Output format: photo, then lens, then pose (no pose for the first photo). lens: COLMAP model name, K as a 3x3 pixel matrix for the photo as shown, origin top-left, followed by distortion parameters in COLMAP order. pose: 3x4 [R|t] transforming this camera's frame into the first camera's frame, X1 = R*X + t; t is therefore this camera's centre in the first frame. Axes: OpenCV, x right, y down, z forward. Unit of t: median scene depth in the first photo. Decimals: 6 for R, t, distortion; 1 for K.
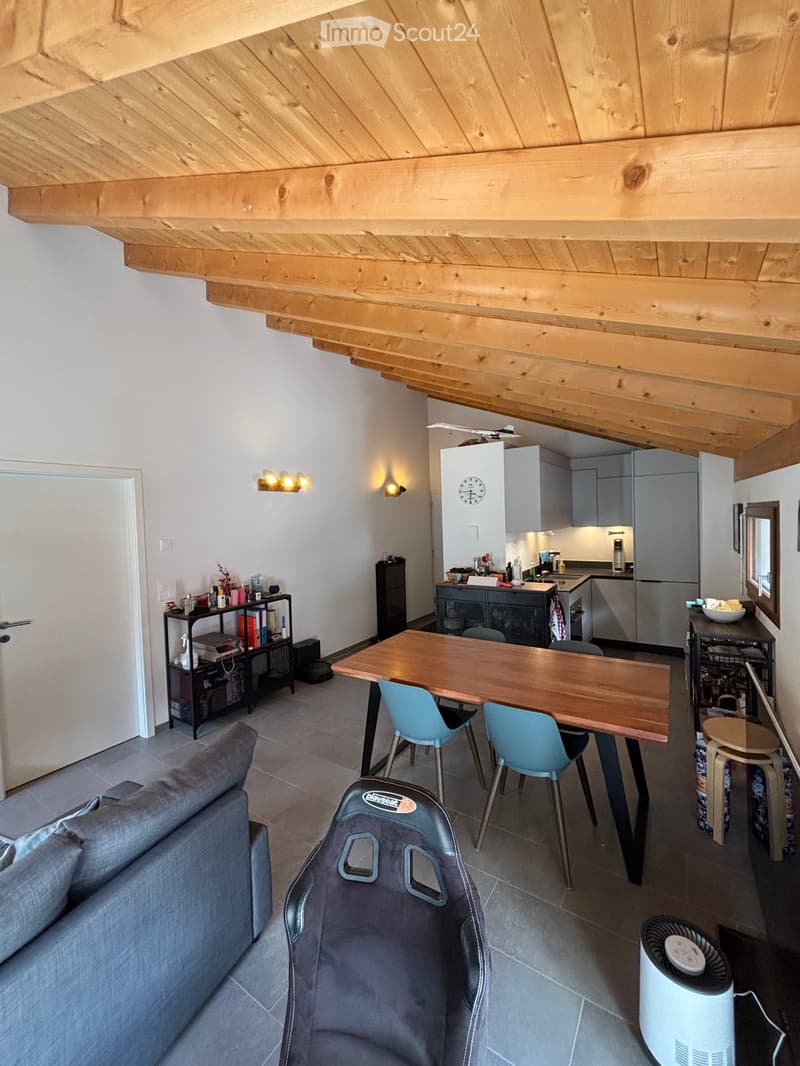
lens RADIAL K [[422.1, 0, 400.0], [0, 422.1, 533.0], [0, 0, 1]] dist [0.001288, -0.000413]
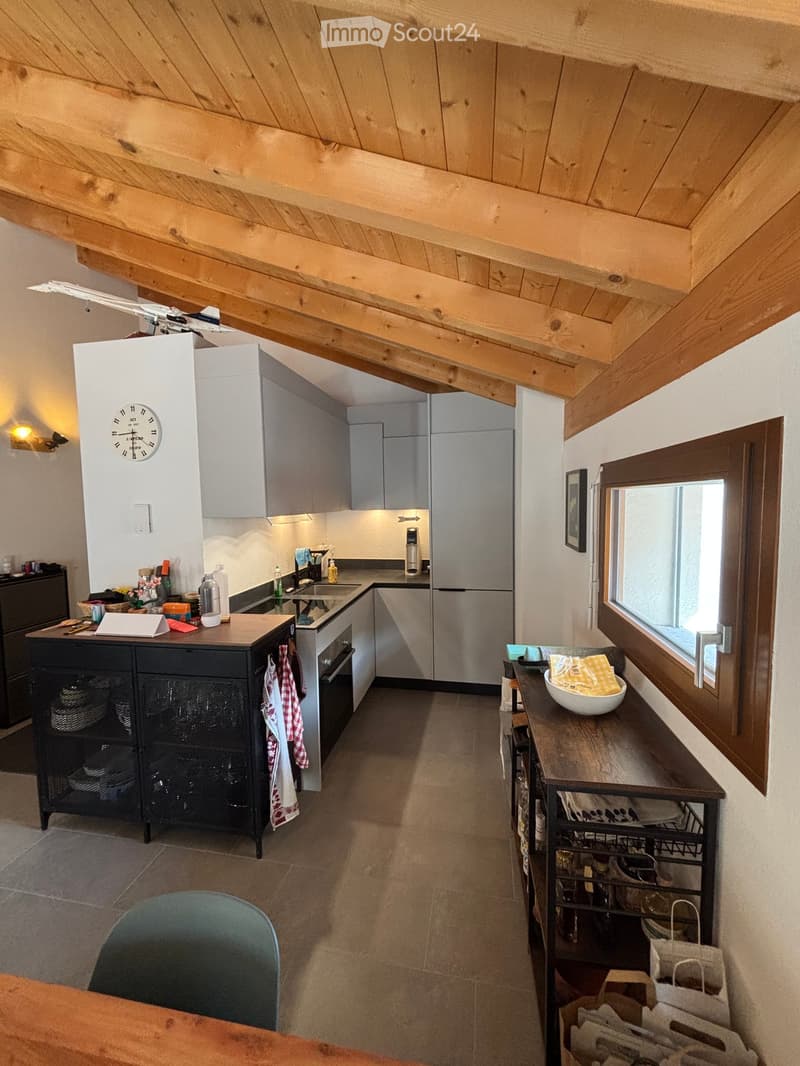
lens RADIAL K [[422.1, 0, 400.0], [0, 422.1, 533.0], [0, 0, 1]] dist [0.001288, -0.000413]
pose [[0.918829, -0.013013, 0.394440, 0.253593], [0.000738, 0.999511, 0.031257, 0.001894], [-0.394654, -0.028429, 0.918390, 0.417734]]
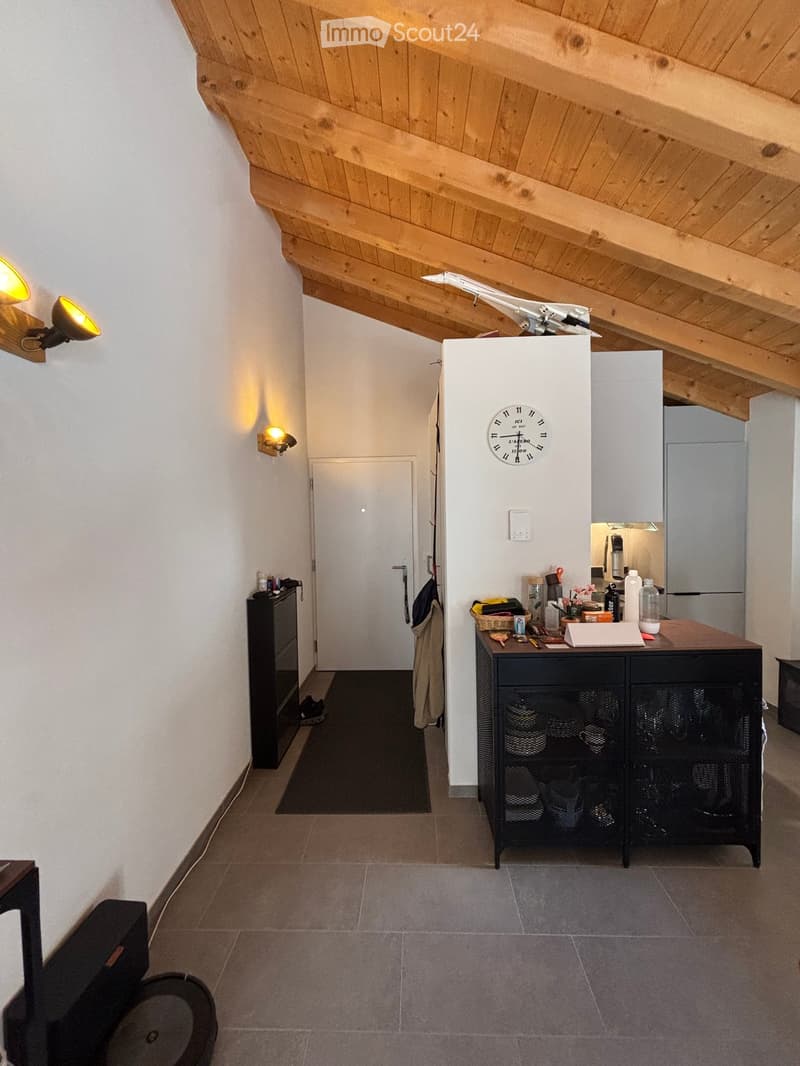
lens RADIAL K [[420.4, 0, 404.0], [0, 420.4, 535.7], [0, 0, 1]] dist [-0.000584, -0.000110]
pose [[0.847857, -0.012258, 0.530084, -0.185580], [0.012402, 0.999918, 0.003286, 0.008876], [-0.530081, 0.003788, 0.847939, 0.663238]]
